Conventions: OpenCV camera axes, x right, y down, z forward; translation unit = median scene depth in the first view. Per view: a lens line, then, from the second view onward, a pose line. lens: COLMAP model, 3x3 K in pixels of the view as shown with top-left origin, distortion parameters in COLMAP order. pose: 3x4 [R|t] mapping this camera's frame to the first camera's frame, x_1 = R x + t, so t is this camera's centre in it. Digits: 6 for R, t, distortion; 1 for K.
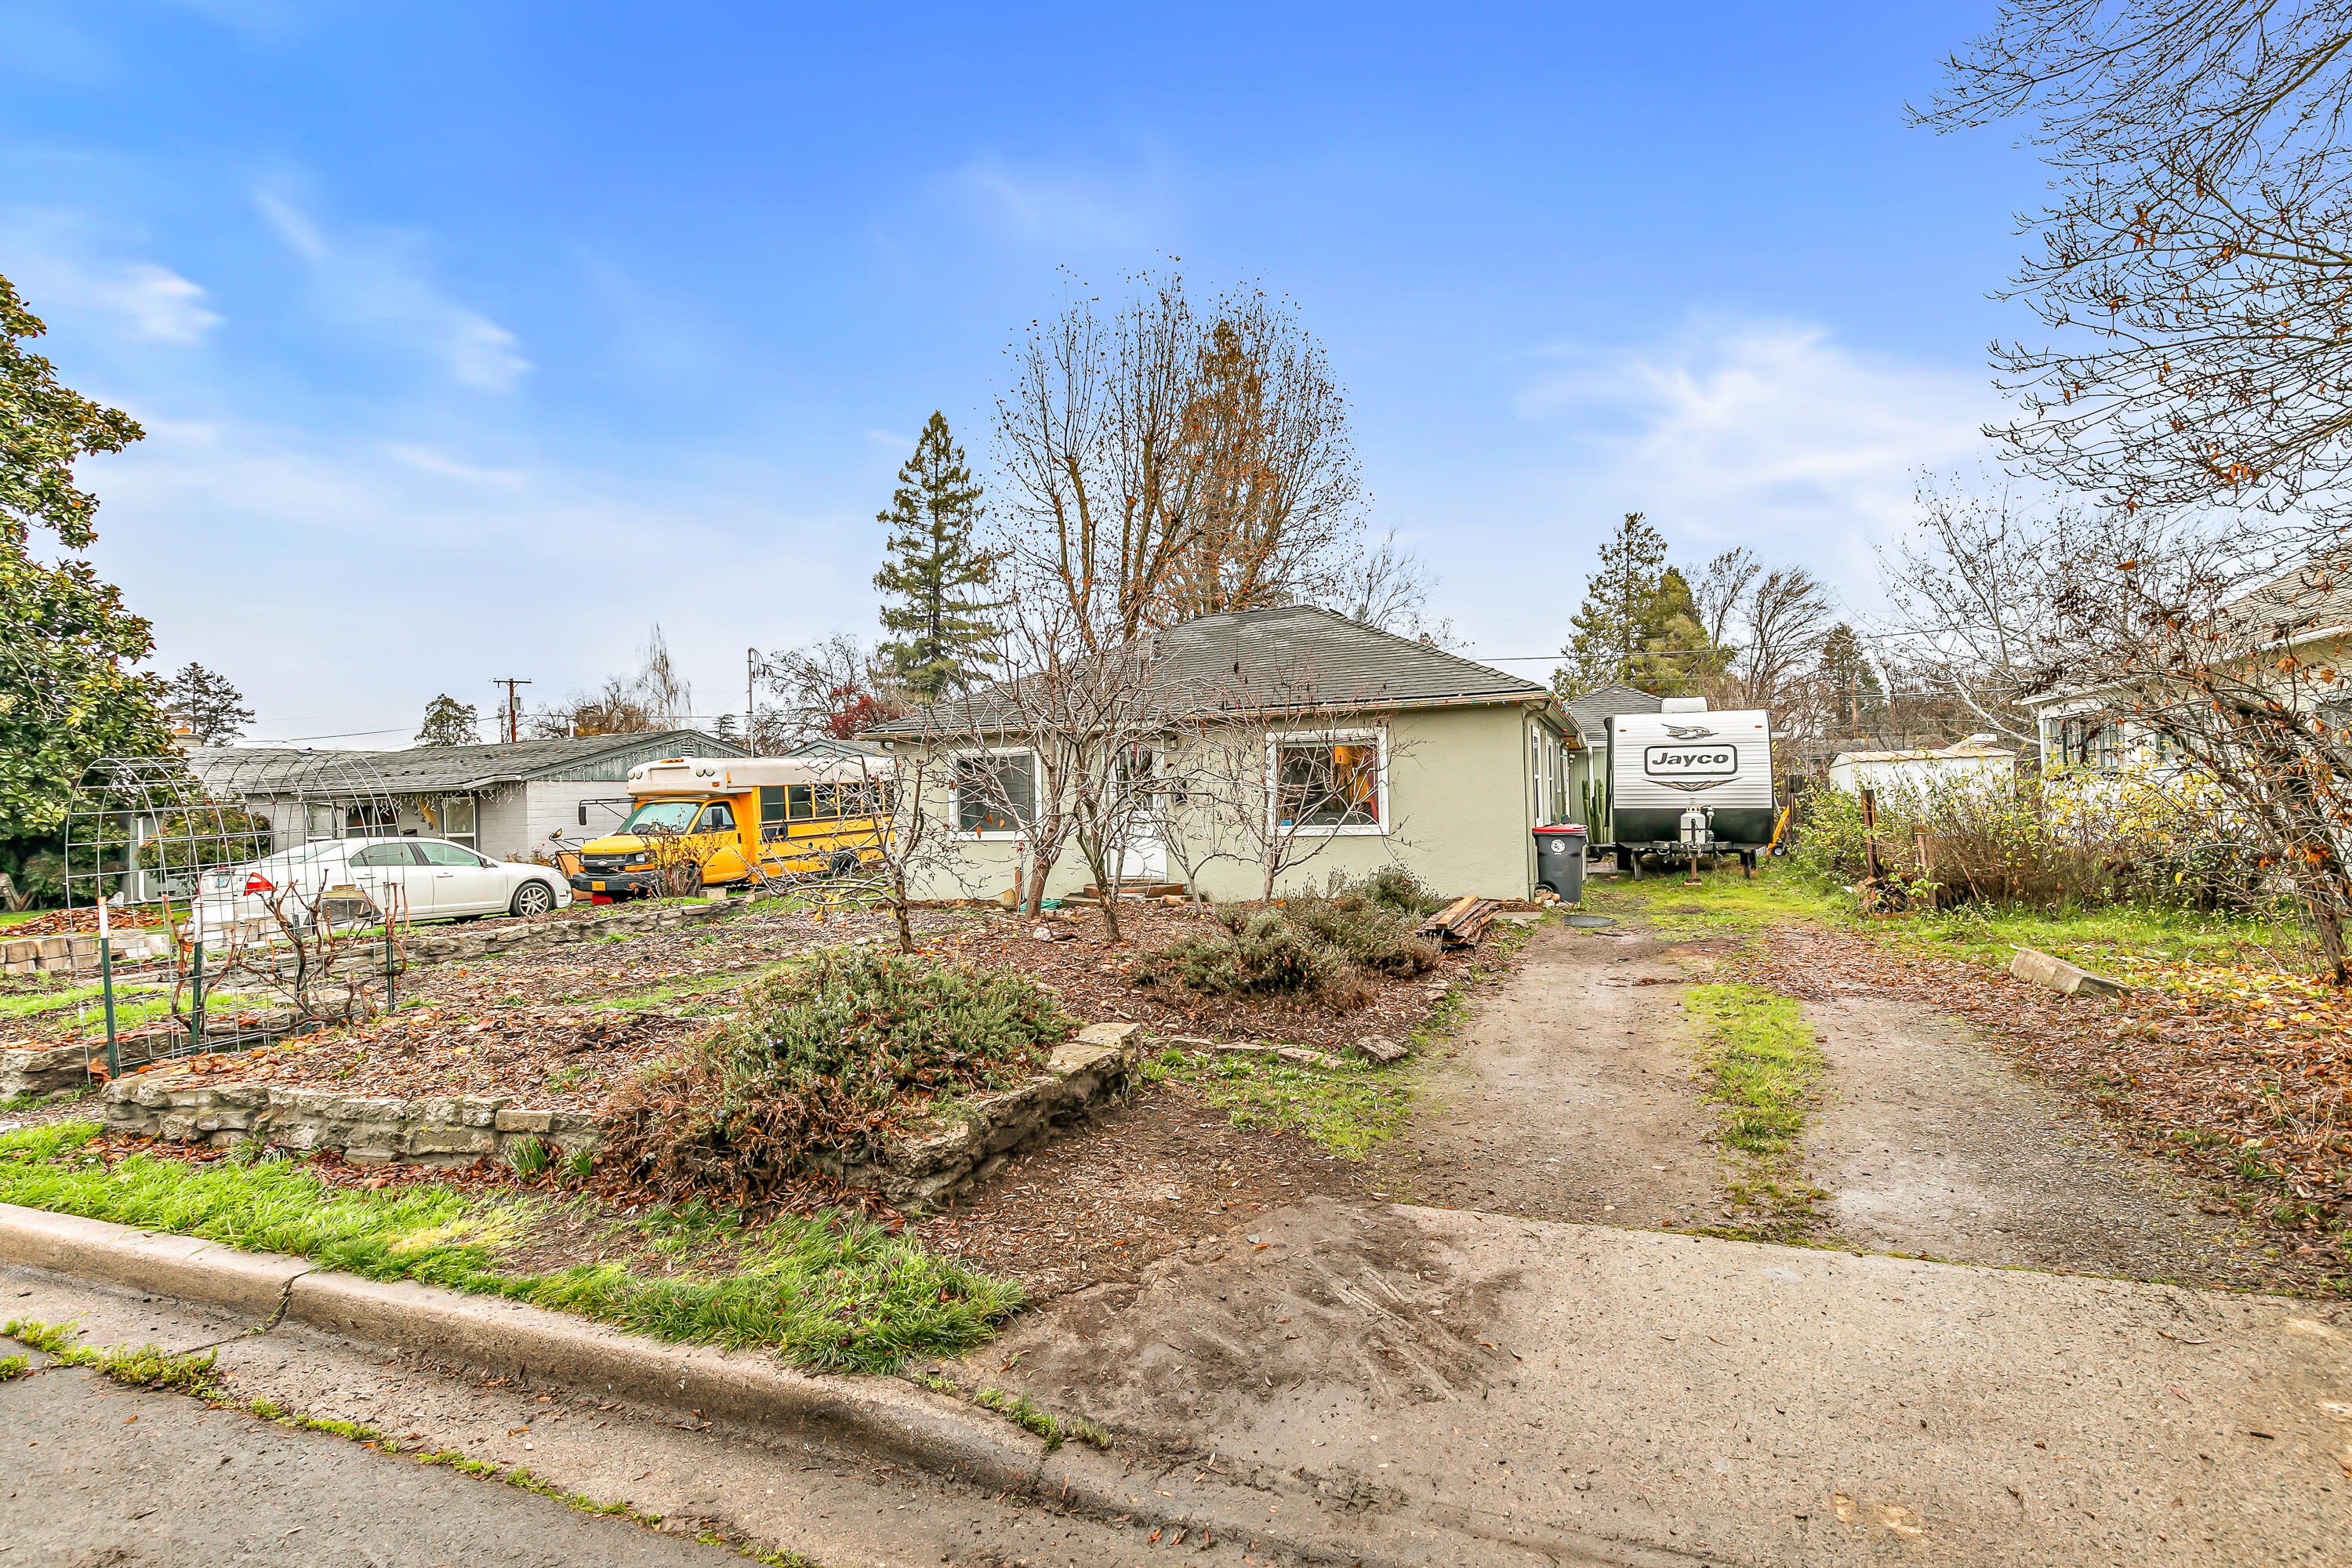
lens RADIAL K [[953.8, 0, 1104.4], [0, 953.8, 765.2], [0, 0, 1]] dist [0.008719, 0.000099]
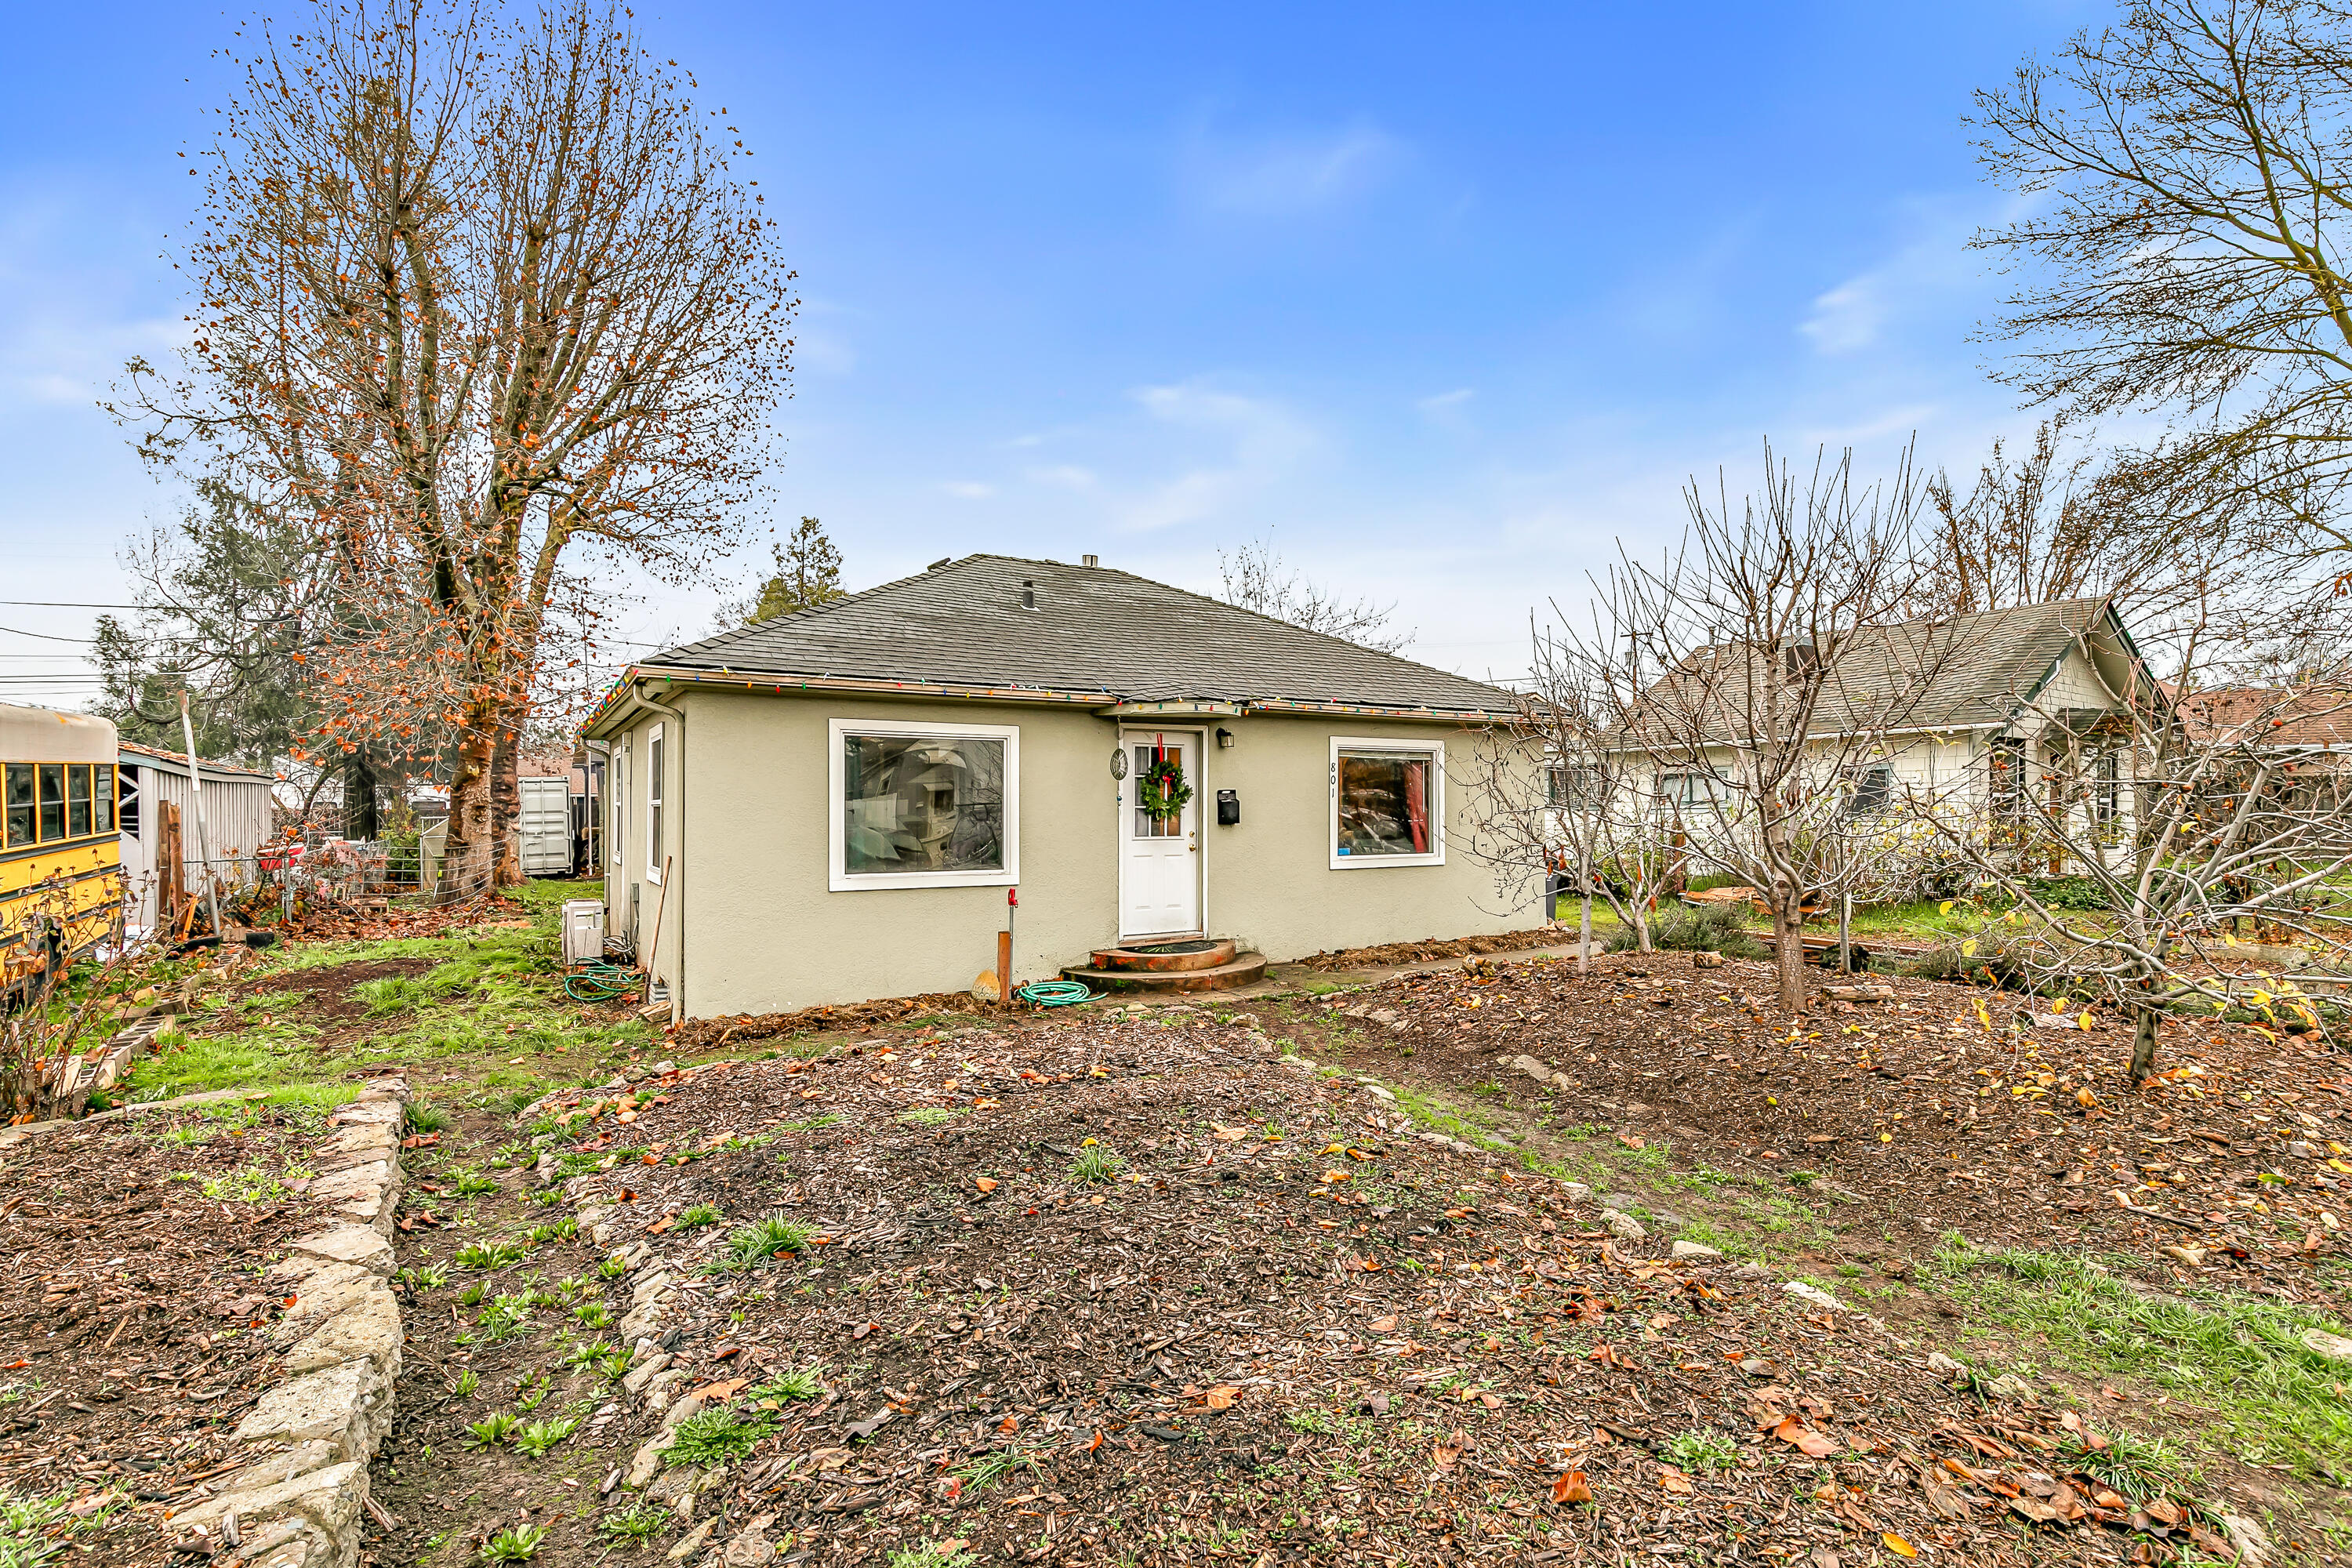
lens RADIAL K [[1059.9, 0, 1183.5], [0, 1059.9, 796.8], [0, 0, 1]] dist [0.001858, 0.000024]
pose [[0.592886, 0.030861, 0.804695, -0.441781], [-0.043925, 0.999017, -0.005951, 0.018958], [-0.804088, -0.031818, 0.593659, 0.424378]]
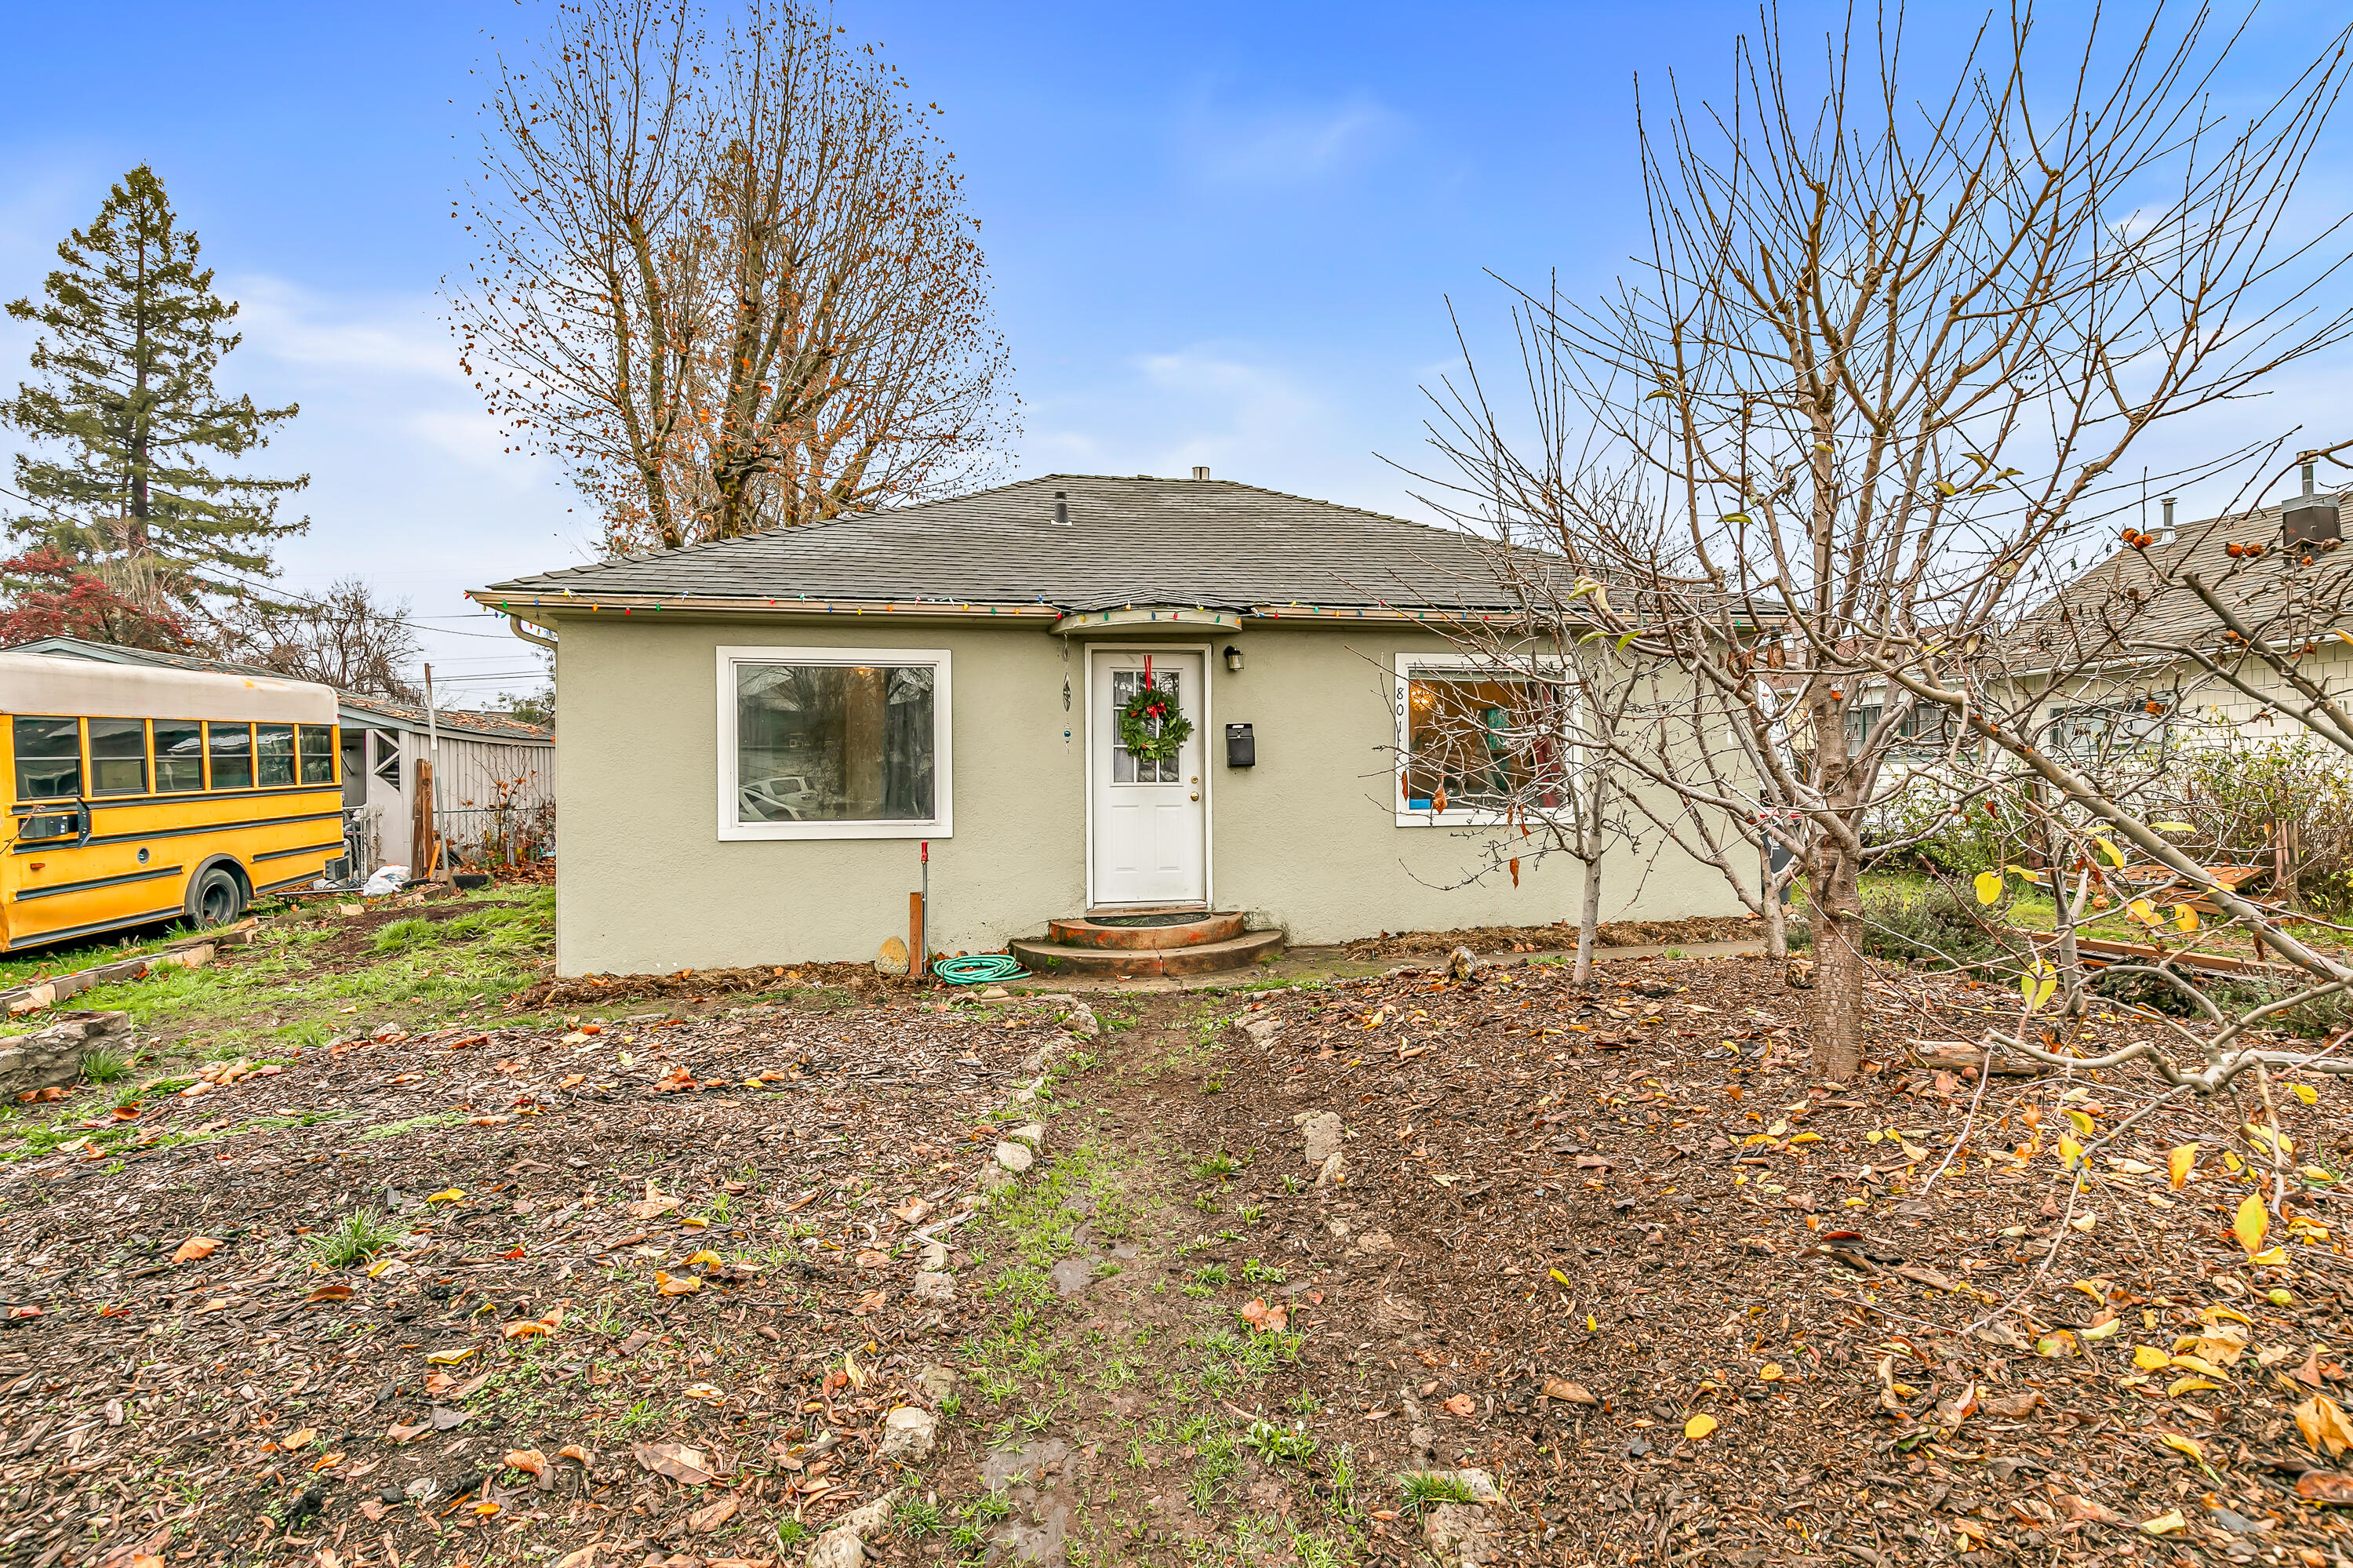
lens RADIAL K [[1074.5, 0, 1177.3], [0, 1074.5, 771.7], [0, 0, 1]] dist [0.005554, 0.000124]
pose [[0.828117, 0.019405, 0.560220, -0.235686], [-0.033800, 0.999311, 0.015349, 0.025436], [-0.559536, -0.031646, 0.828202, 0.376284]]
